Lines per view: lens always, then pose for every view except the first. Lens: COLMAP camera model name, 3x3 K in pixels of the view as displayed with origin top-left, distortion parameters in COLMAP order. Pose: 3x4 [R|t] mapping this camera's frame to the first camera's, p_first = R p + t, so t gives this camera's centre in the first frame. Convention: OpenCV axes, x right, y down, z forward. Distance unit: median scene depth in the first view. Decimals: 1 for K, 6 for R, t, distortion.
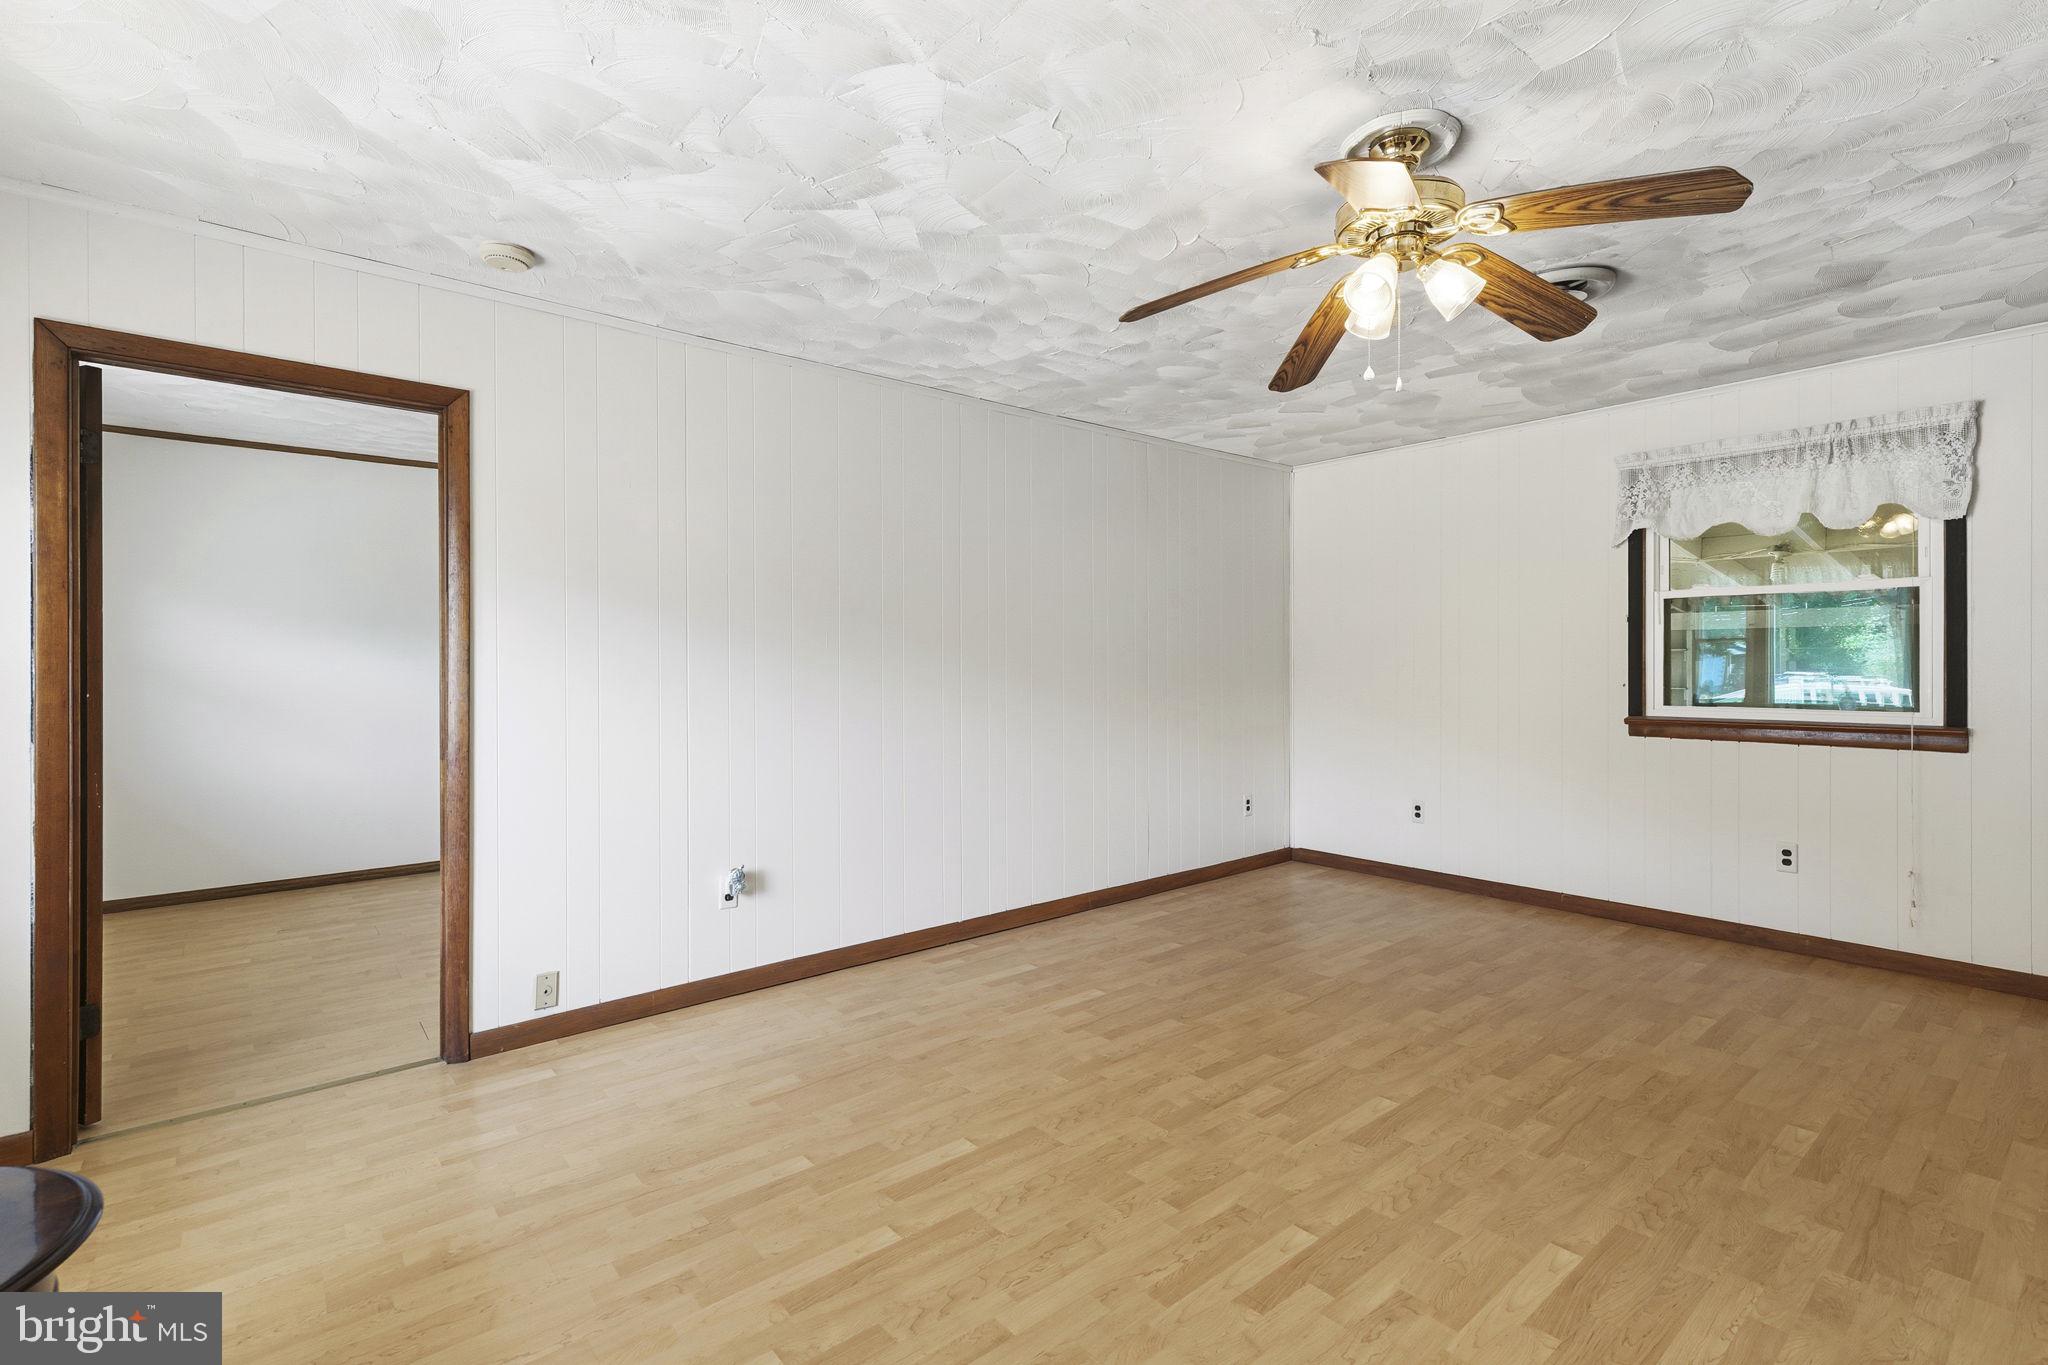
lens RADIAL K [[942.8, 0, 1039.9], [0, 942.8, 674.0], [0, 0, 1]] dist [0.009312, -0.000539]
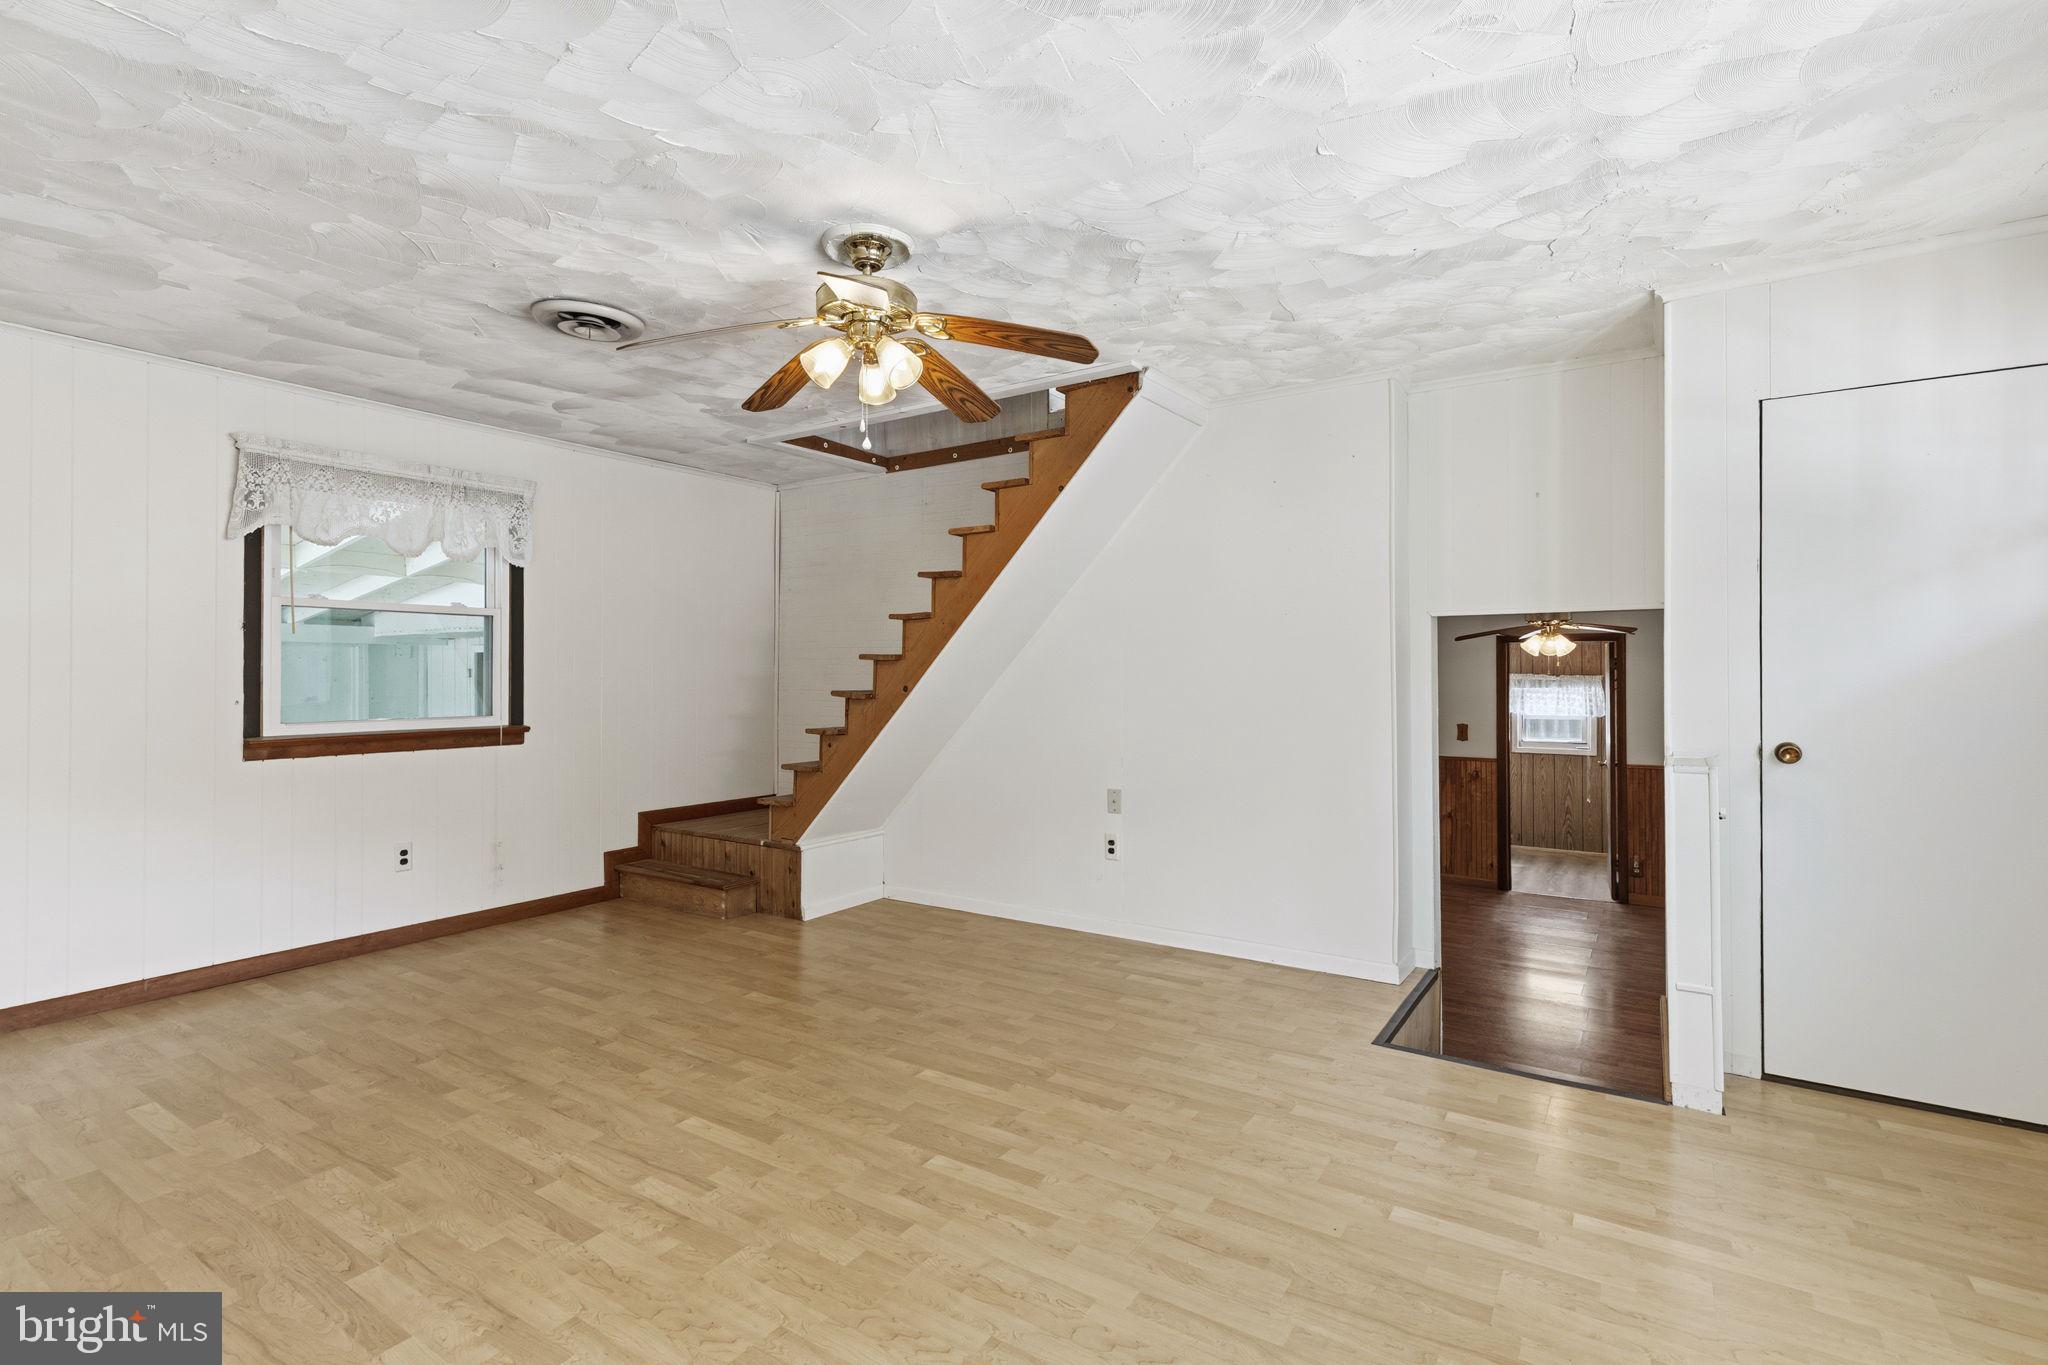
lens RADIAL K [[942.8, 0, 1040.7], [0, 942.8, 674.1], [0, 0, 1]] dist [0.009312, -0.000539]
pose [[-0.289888, 0.005258, 0.957046, -0.615267], [0.012742, 0.999917, -0.001634, -0.005127], [-0.956976, 0.011721, -0.289931, 0.841195]]
